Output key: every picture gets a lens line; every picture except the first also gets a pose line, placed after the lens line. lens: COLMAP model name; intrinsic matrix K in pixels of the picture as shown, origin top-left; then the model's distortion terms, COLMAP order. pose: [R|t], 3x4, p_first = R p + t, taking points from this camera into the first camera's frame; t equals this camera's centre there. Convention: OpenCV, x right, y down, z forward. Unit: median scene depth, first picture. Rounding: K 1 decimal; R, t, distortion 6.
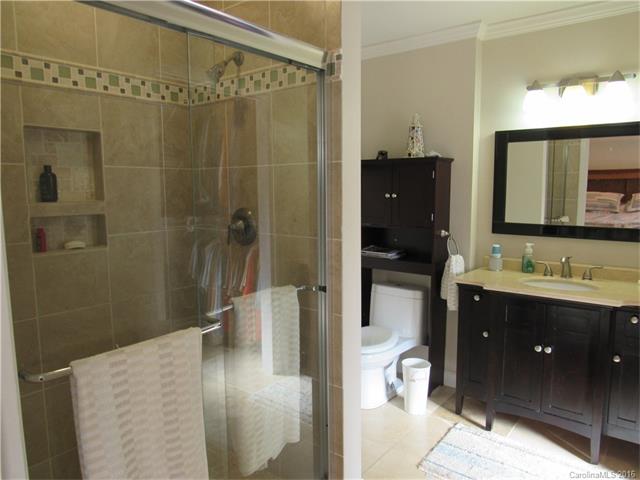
lens RADIAL K [[455.7, 0, 321.4], [0, 455.7, 237.5], [0, 0, 1]] dist [-0.022364, 0.006736]
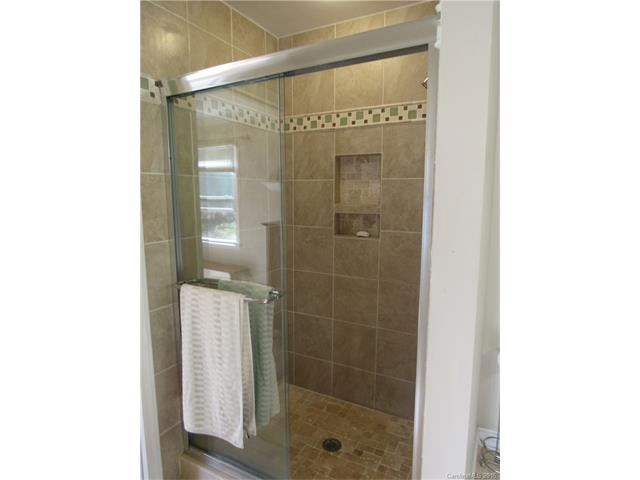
lens RADIAL K [[348.5, 0, 320.4], [0, 348.5, 243.6], [0, 0, 1]] dist [-0.029999, 0.000194]
pose [[0.175714, 0.141752, -0.974182, 0.544602], [-0.115938, 0.985672, 0.122511, -0.076739], [0.977590, 0.091418, 0.189631, 0.674784]]
